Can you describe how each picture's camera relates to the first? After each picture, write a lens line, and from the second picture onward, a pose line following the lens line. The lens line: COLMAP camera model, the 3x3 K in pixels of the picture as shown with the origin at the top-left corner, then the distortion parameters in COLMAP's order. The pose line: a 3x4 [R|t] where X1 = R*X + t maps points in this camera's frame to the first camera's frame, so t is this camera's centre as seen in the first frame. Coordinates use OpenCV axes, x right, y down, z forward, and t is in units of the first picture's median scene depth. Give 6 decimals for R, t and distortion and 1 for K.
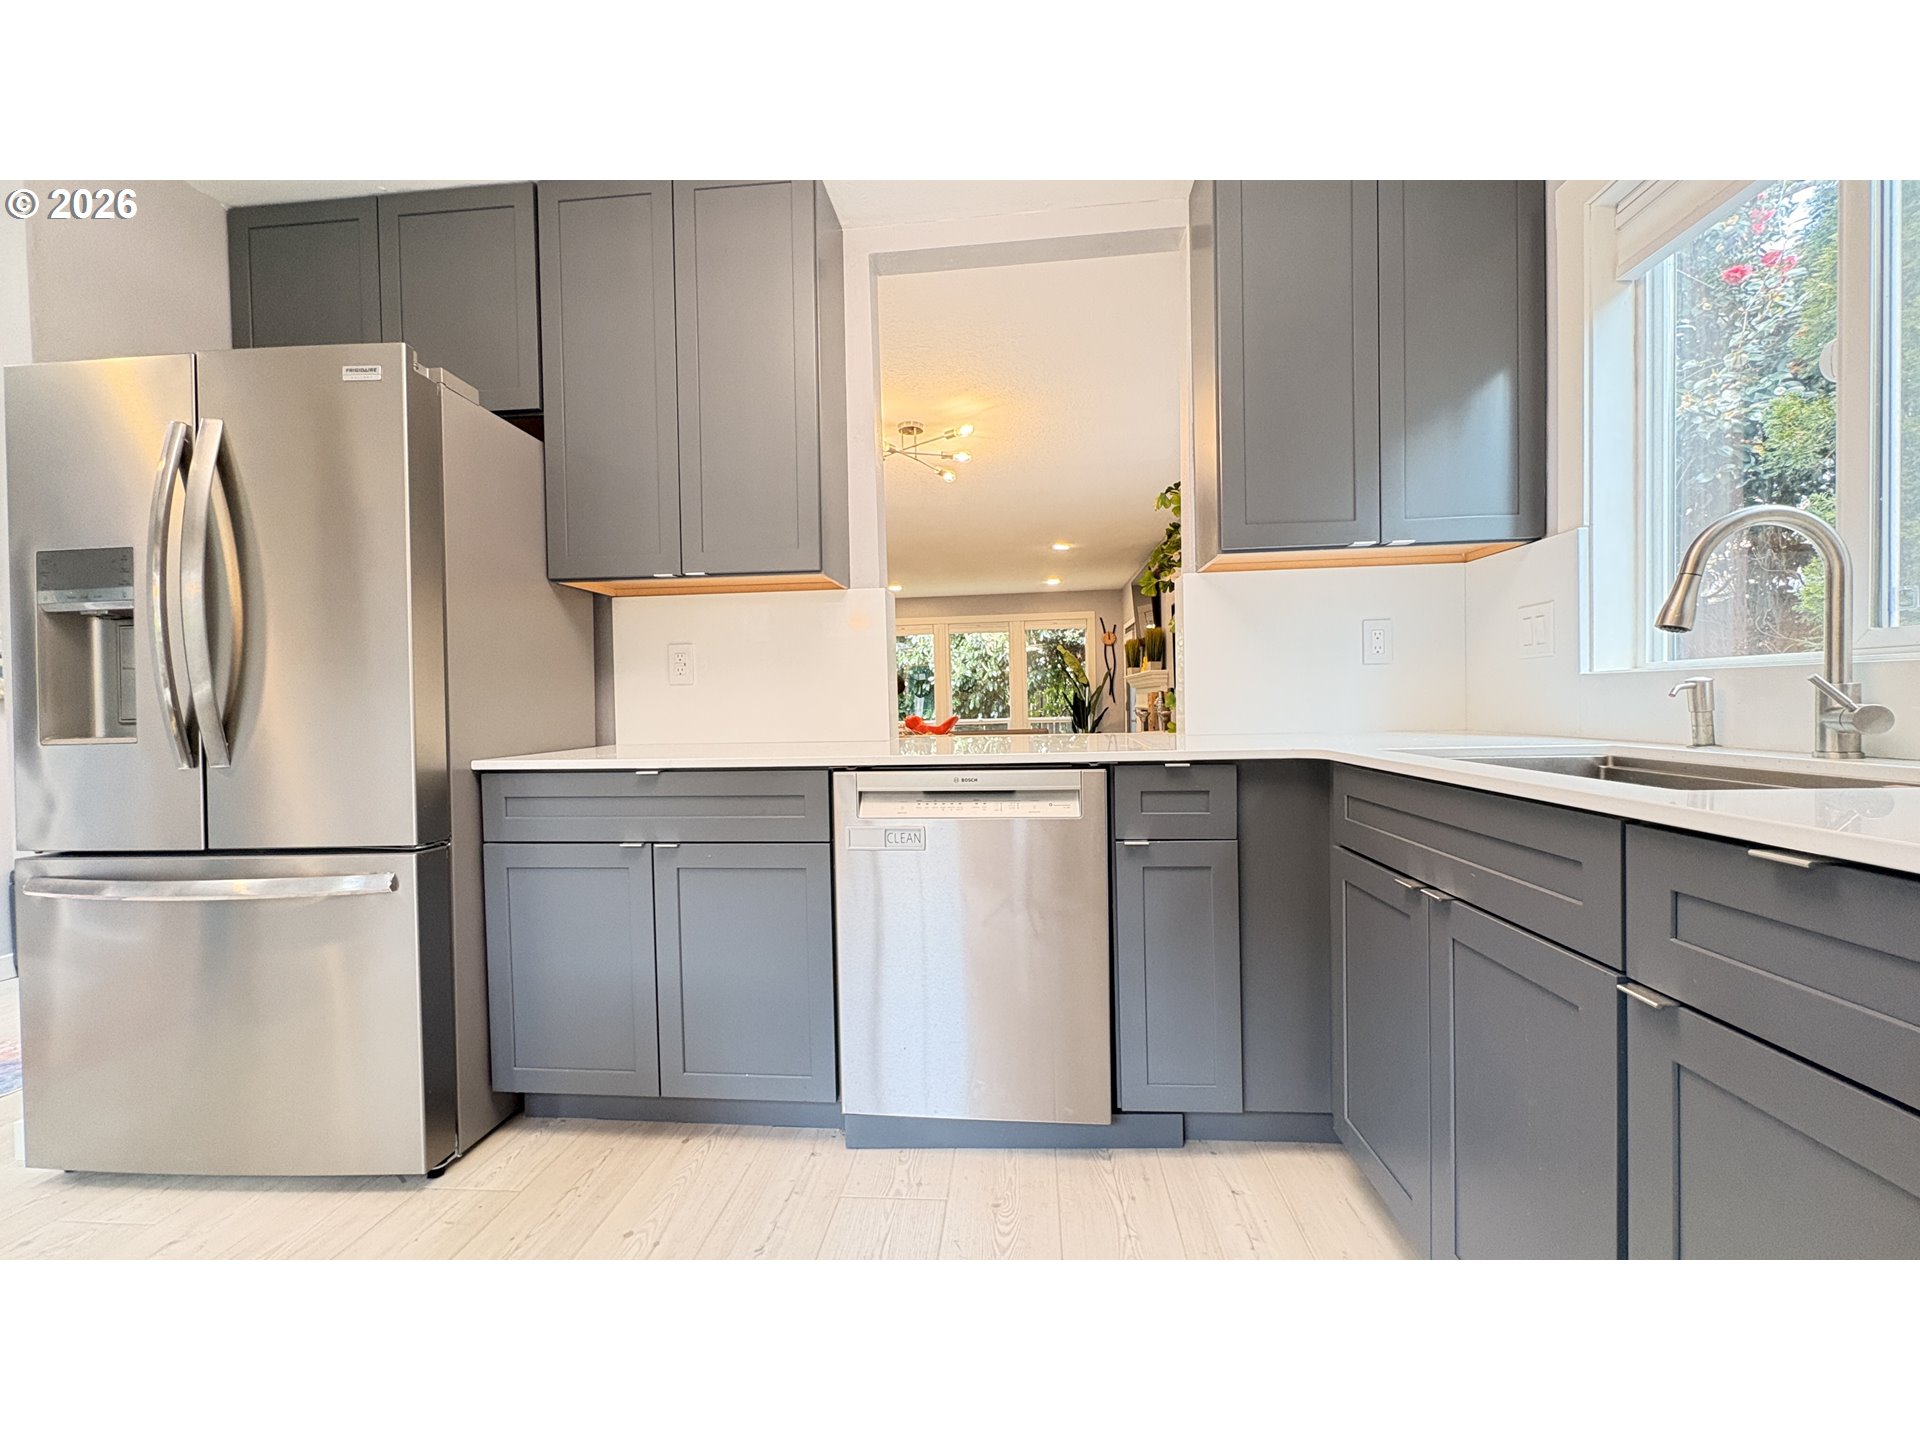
lens RADIAL K [[765.3, 0, 957.7], [0, 765.3, 719.5], [0, 0, 1]] dist [0.001158, -0.000496]
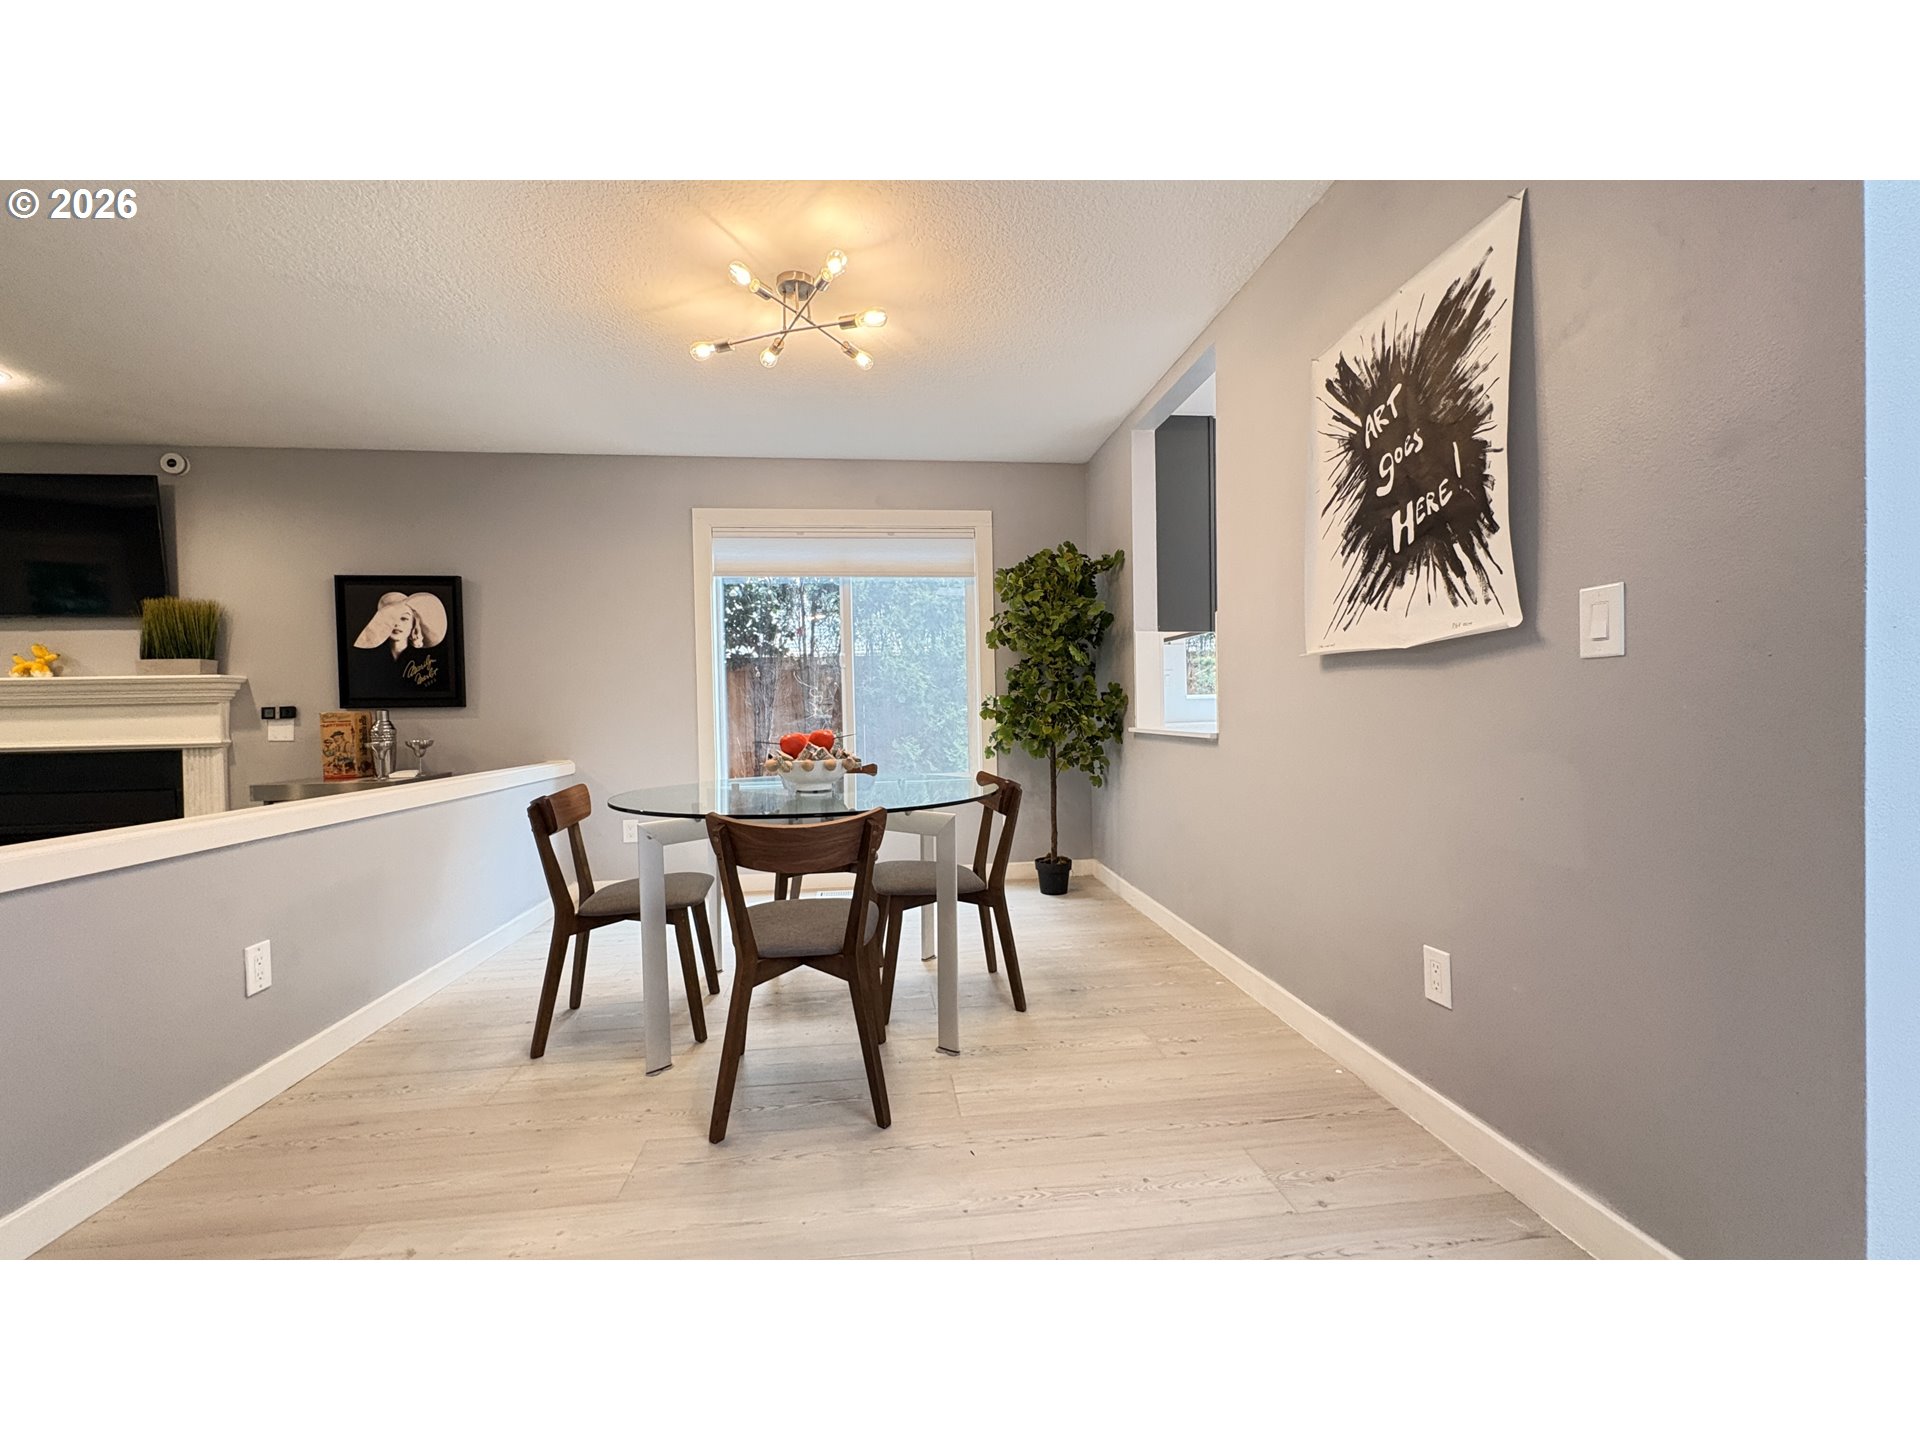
lens RADIAL K [[765.3, 0, 957.7], [0, 765.3, 719.5], [0, 0, 1]] dist [0.001158, -0.000496]
pose [[-0.199892, 0.005357, 0.979803, -2.008535], [0.046752, 0.998898, 0.004077, -0.039316], [-0.978702, 0.046622, -0.199922, 2.855746]]
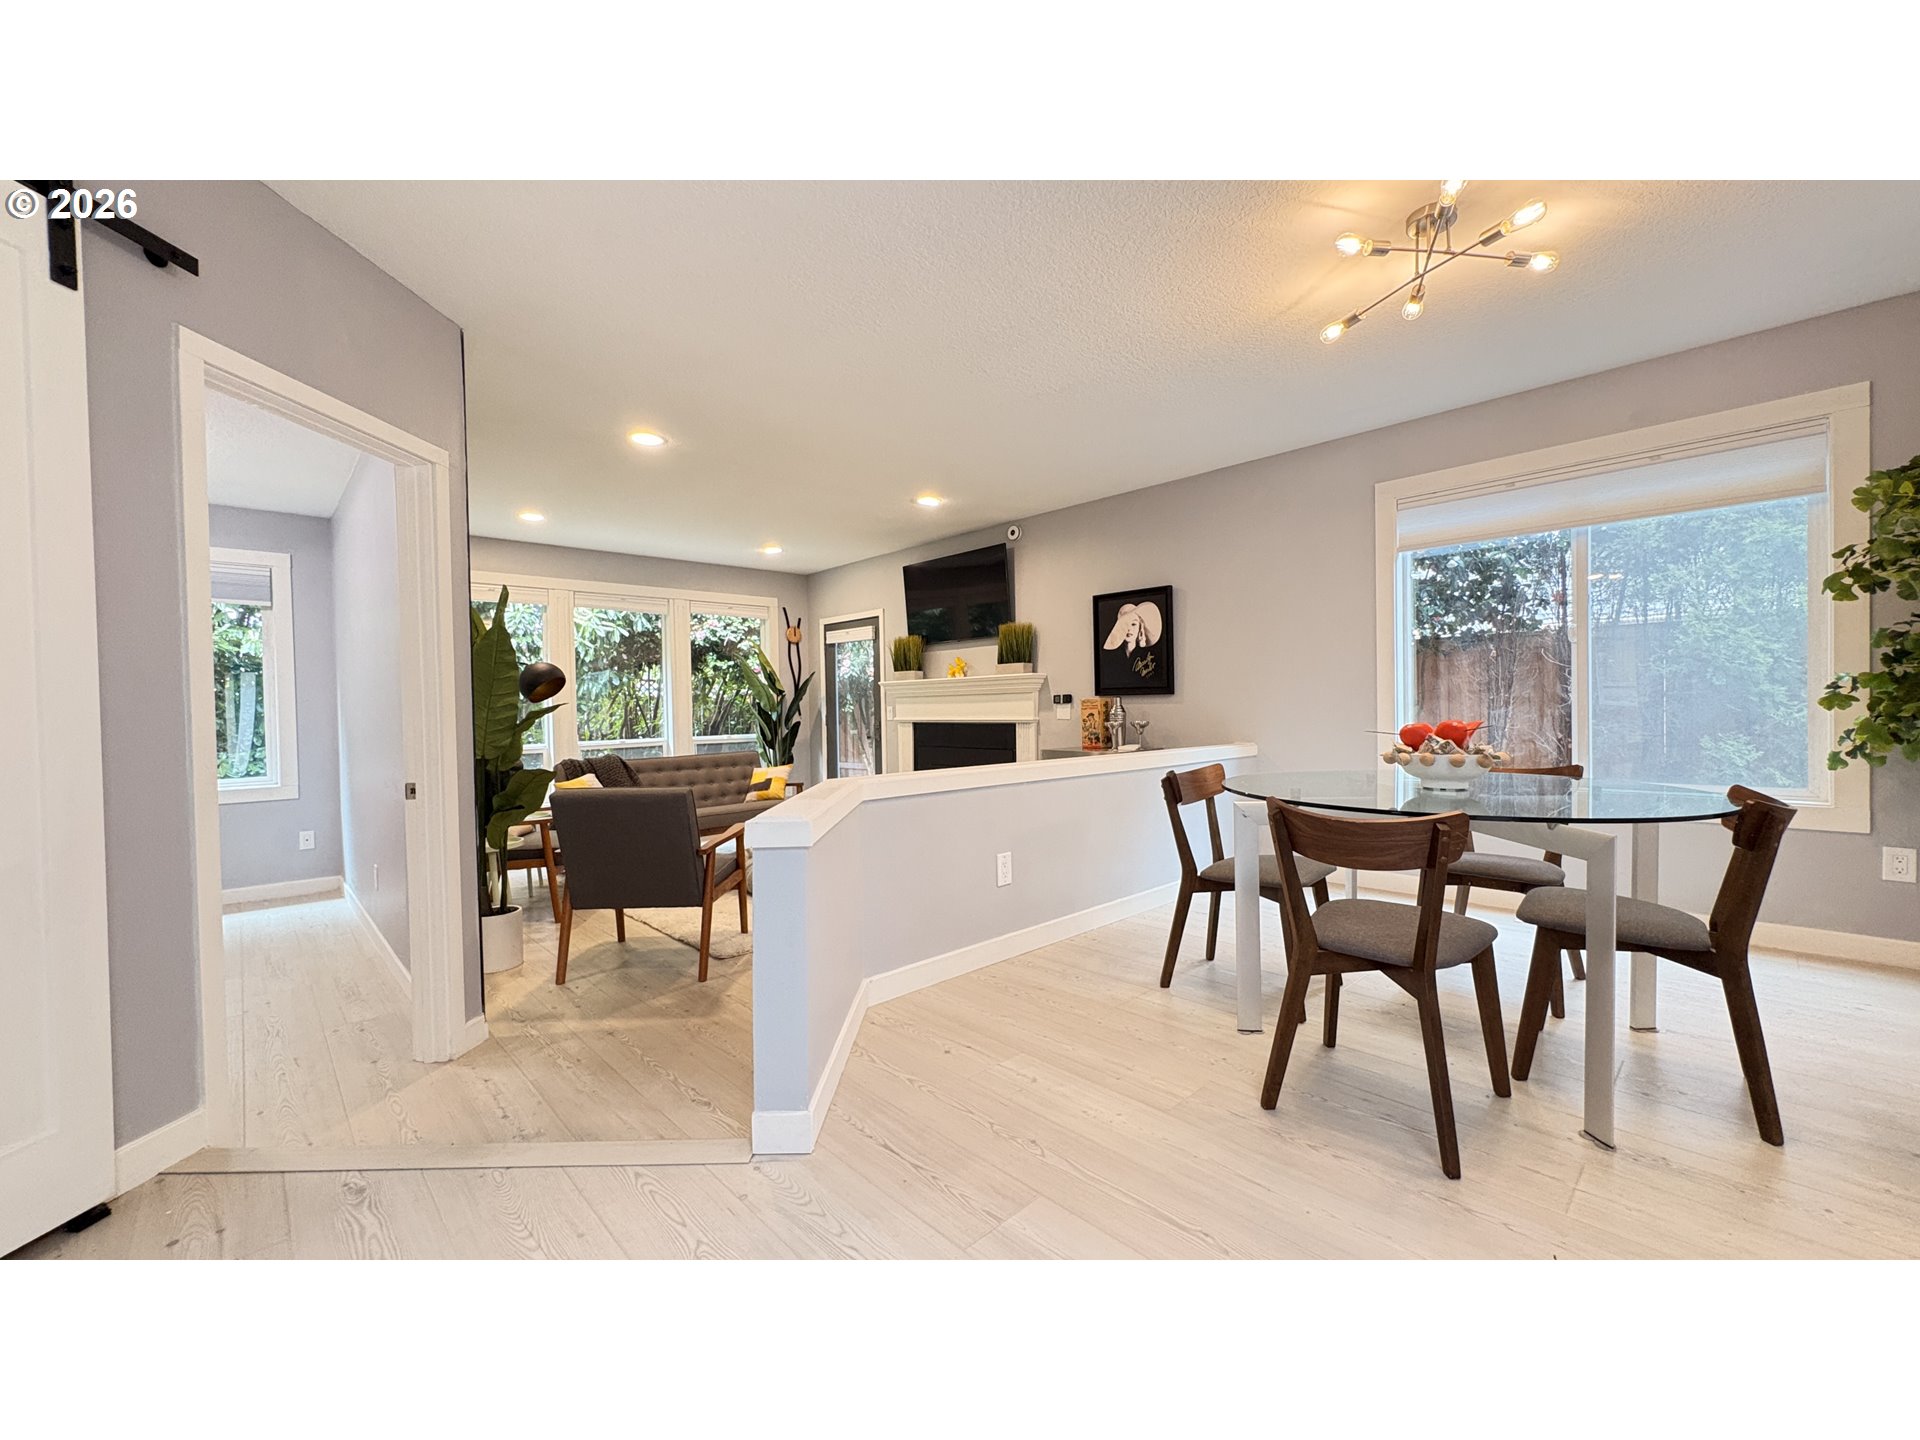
lens RADIAL K [[765.3, 0, 957.7], [0, 765.3, 719.5], [0, 0, 1]] dist [0.001158, -0.000496]
pose [[0.667019, -0.008002, 0.744998, -2.035280], [0.025413, 0.999605, -0.012016, -0.030797], [-0.744607, 0.026947, 0.666959, 2.511164]]
